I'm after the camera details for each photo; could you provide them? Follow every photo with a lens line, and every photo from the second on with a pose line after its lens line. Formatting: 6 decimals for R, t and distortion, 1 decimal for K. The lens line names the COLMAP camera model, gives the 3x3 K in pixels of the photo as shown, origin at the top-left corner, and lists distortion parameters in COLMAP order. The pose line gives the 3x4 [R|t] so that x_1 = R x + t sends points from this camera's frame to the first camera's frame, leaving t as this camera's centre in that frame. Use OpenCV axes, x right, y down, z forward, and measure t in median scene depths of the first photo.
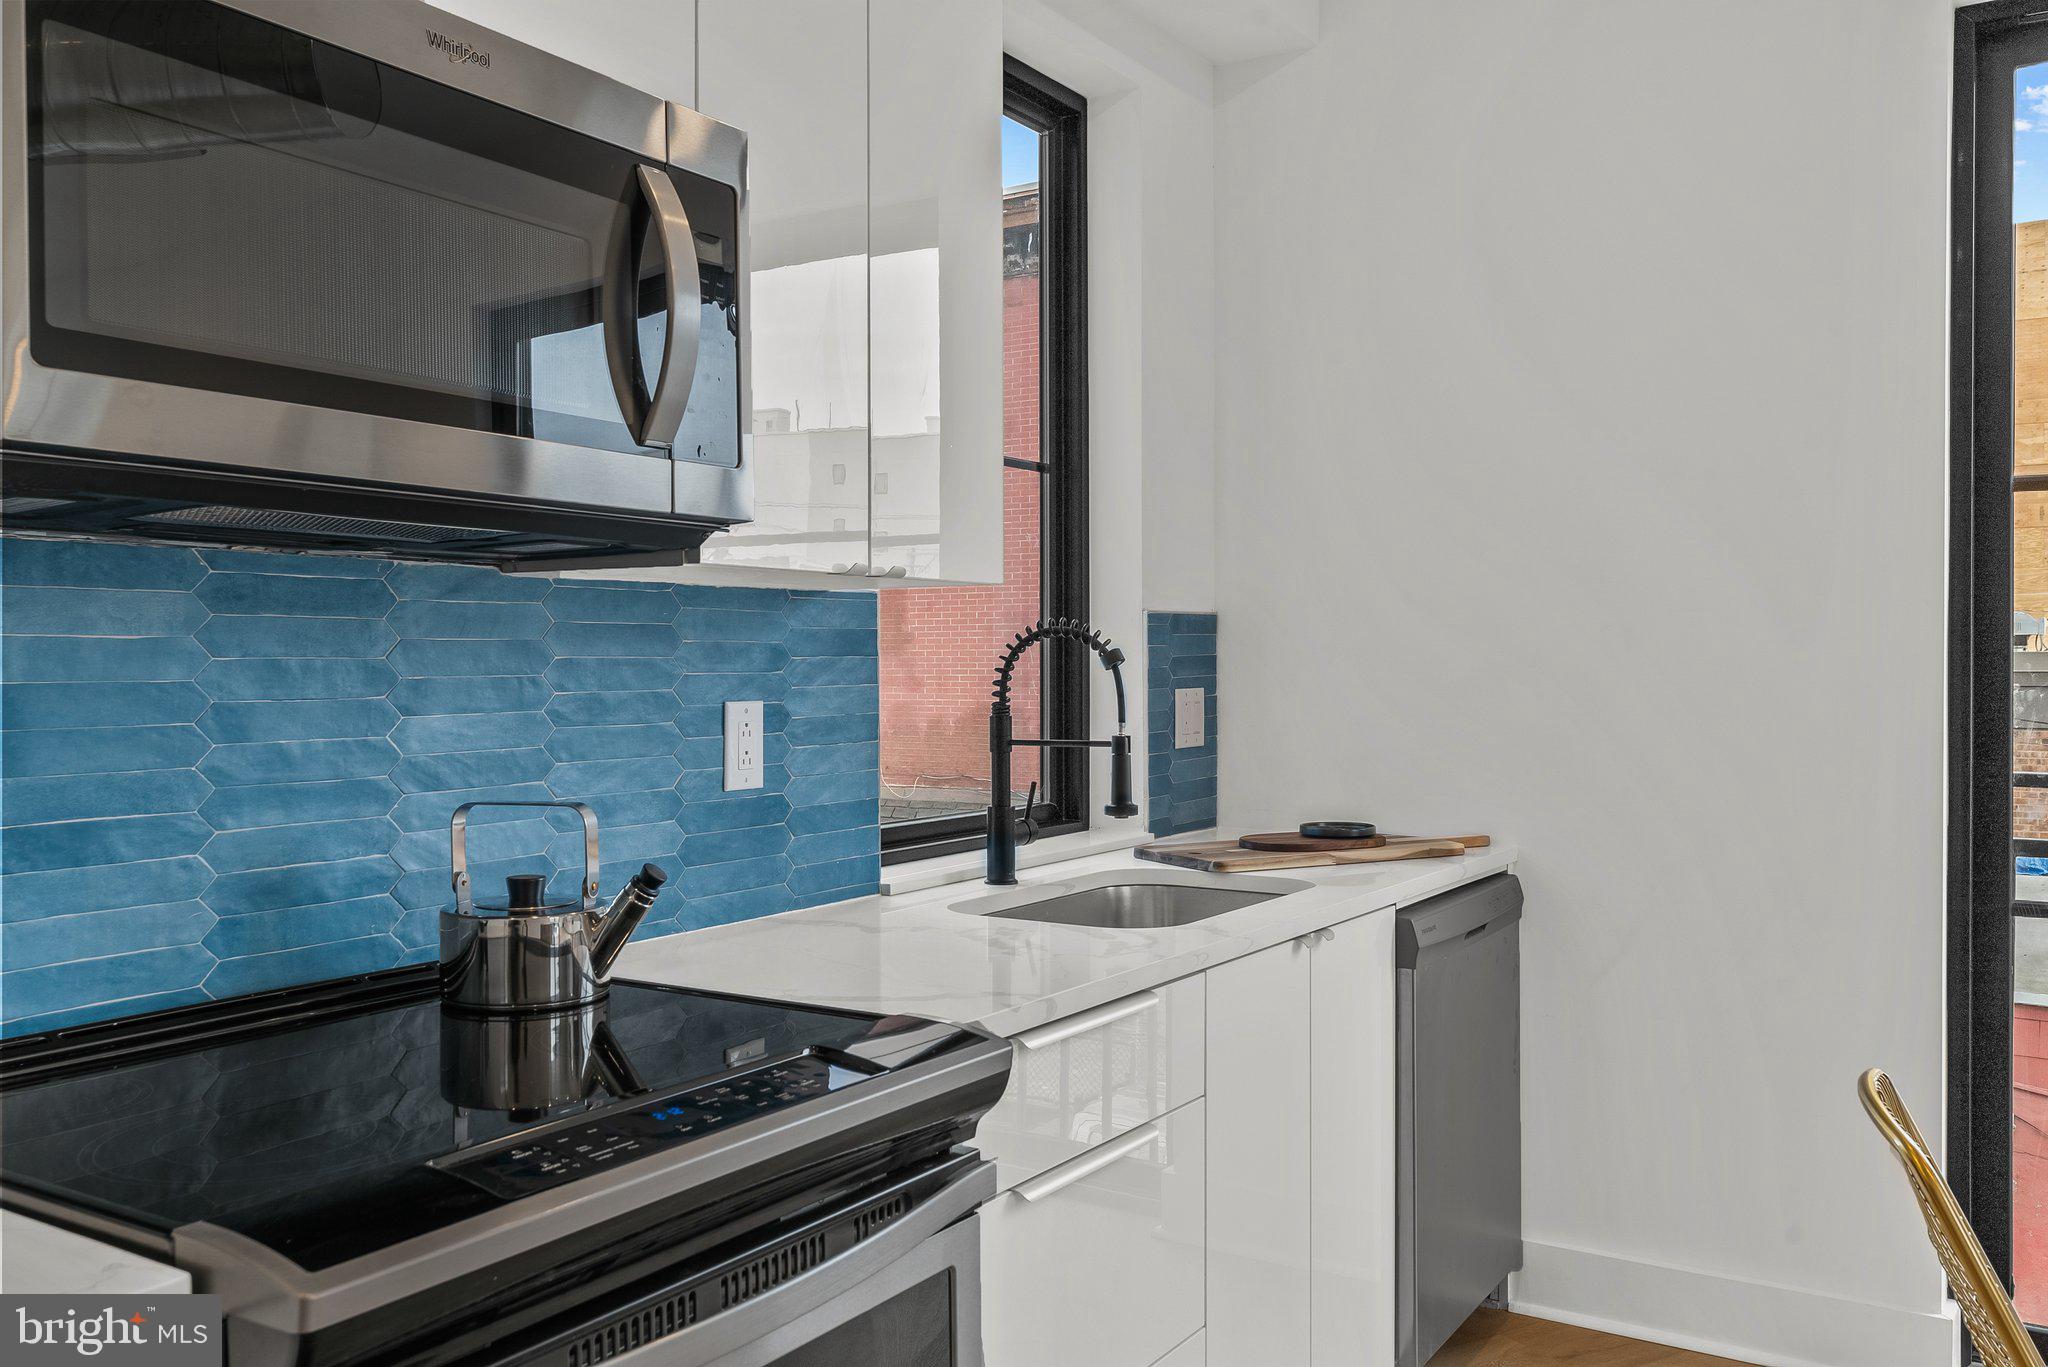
lens RADIAL K [[1685.4, 0, 1024.0], [0, 1685.4, 683.5], [0, 0, 1]] dist [-0.002378, 0.000583]
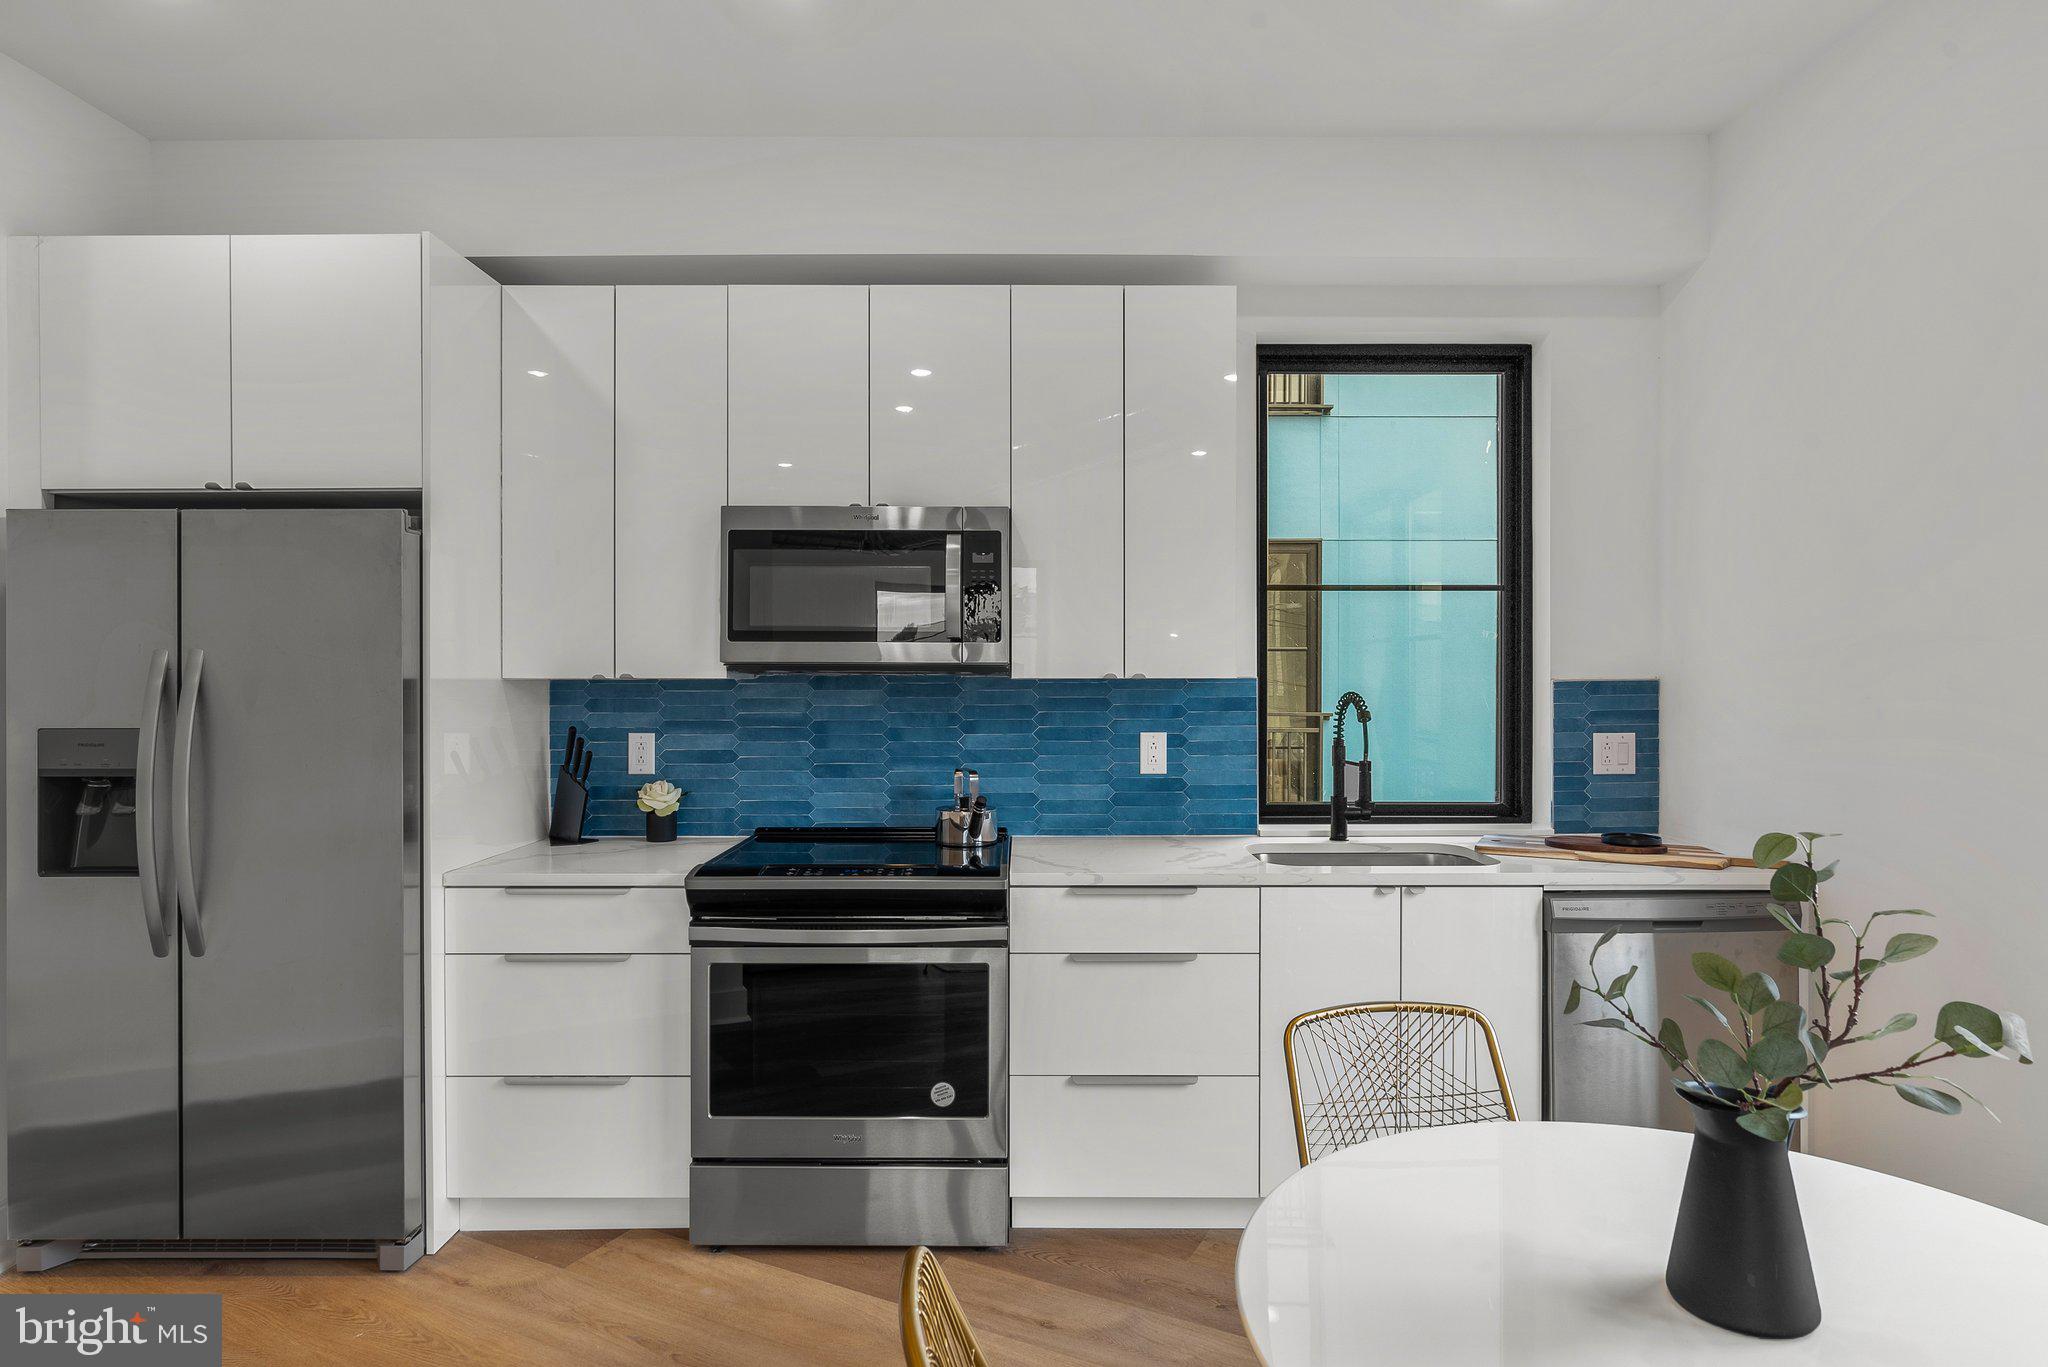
lens RADIAL K [[1129.6, 0, 1024.0], [0, 1129.6, 683.5], [0, 0, 1]] dist [-0.000569, 0.000605]
pose [[0.537232, 0.003588, -0.843427, 0.943959], [-0.012036, 0.999922, -0.003412, -0.044231], [0.843349, 0.011984, 0.537233, 0.091900]]
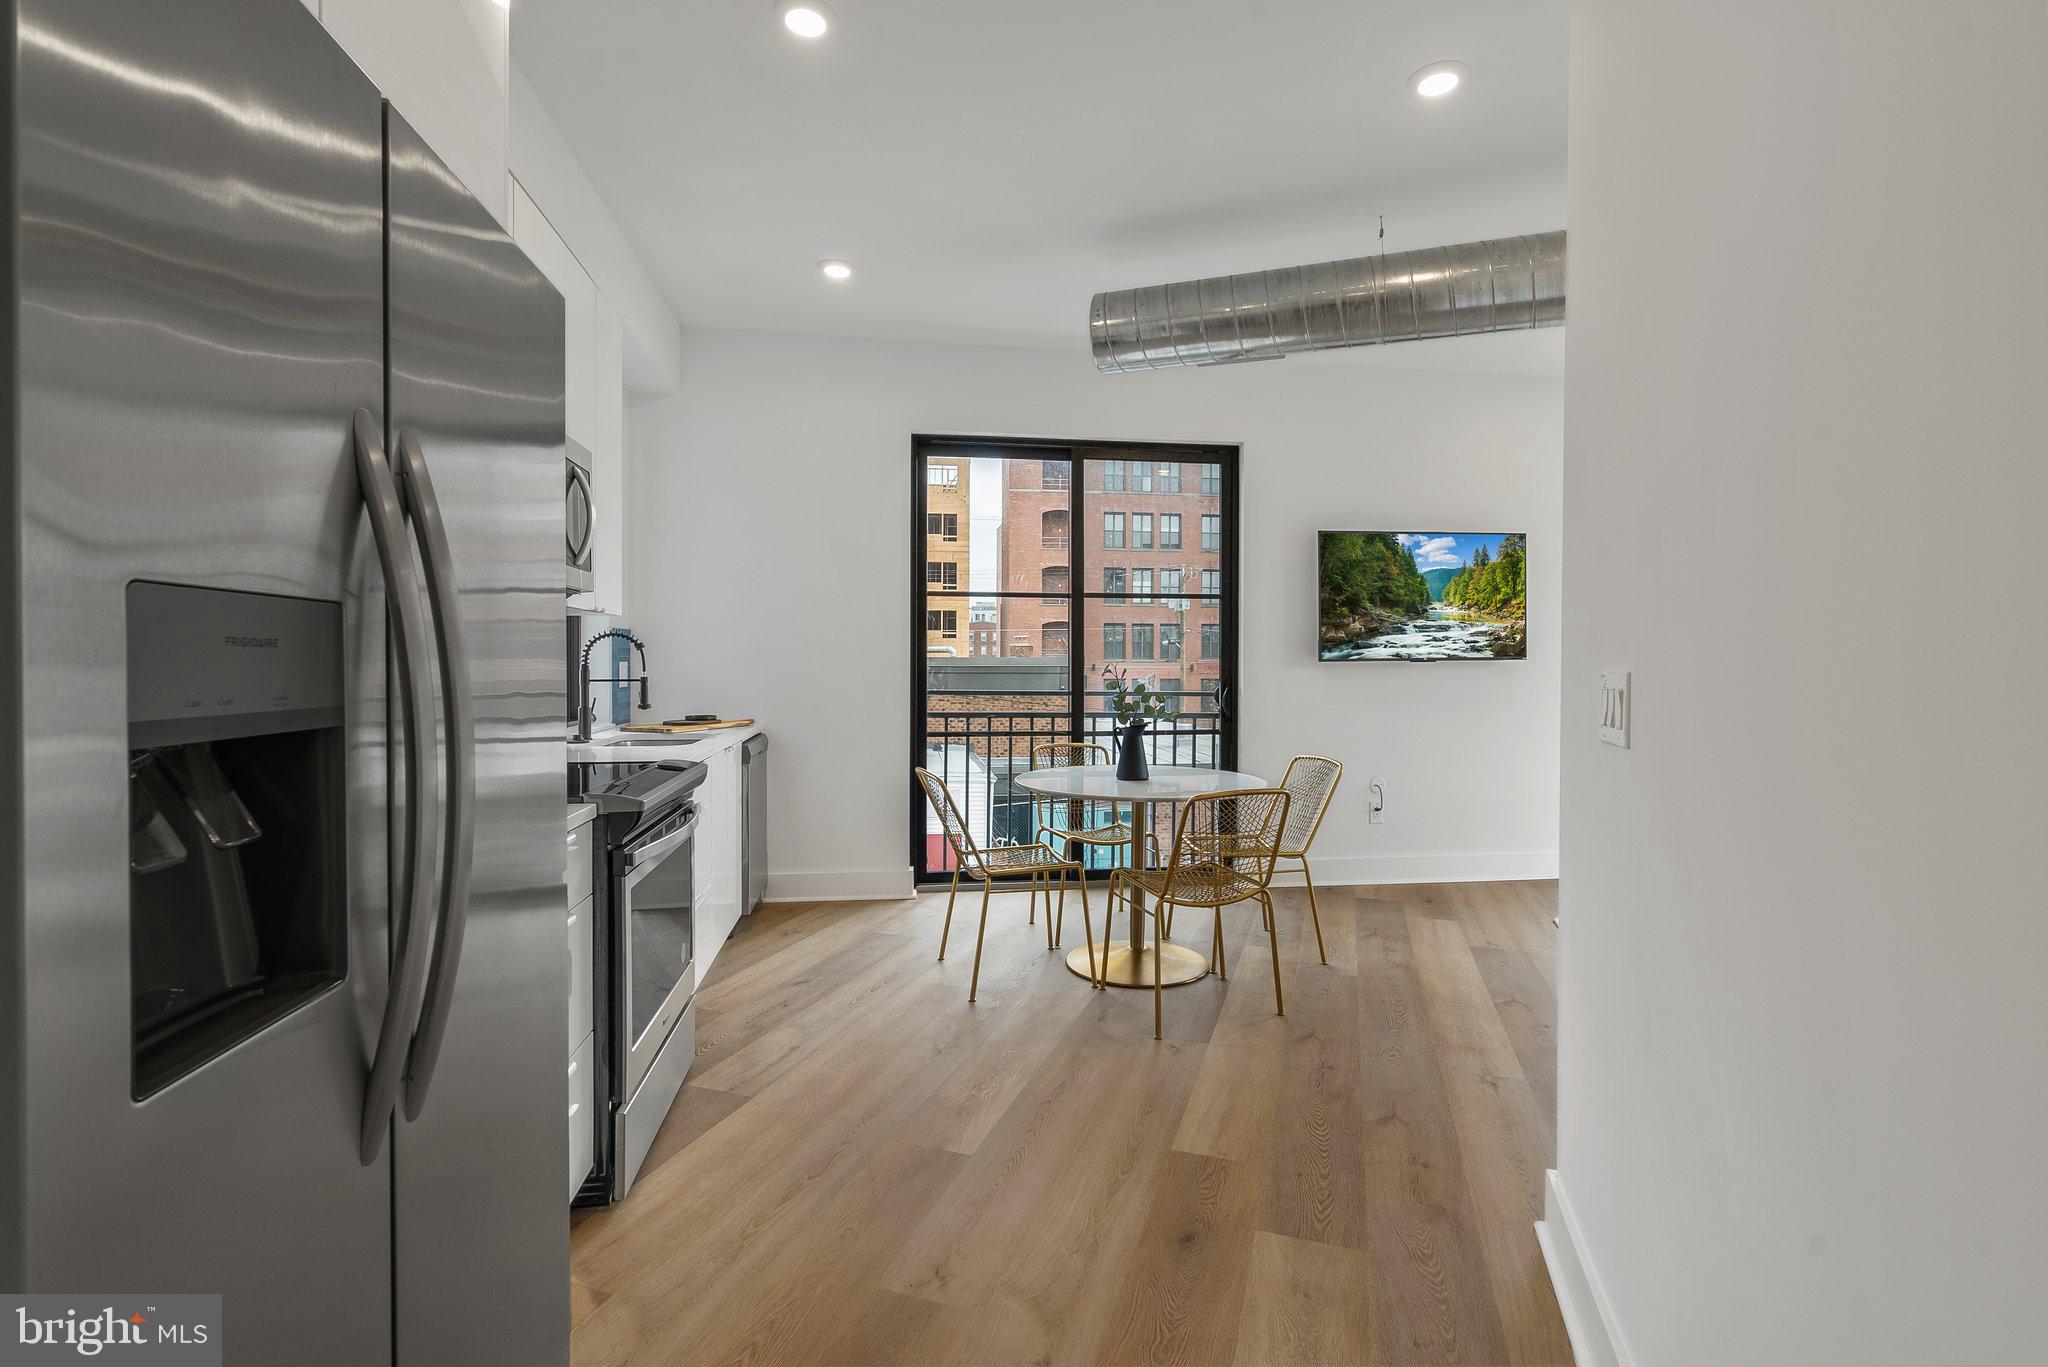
lens RADIAL K [[946.2, 0, 991.8], [0, 946.2, 677.2], [0, 0, 1]] dist [-0.003036, 0.000601]
pose [[0.781317, -0.006910, 0.624097, -0.466044], [0.003972, 0.999974, 0.006099, 0.028015], [-0.624122, -0.002286, 0.781323, -0.478107]]
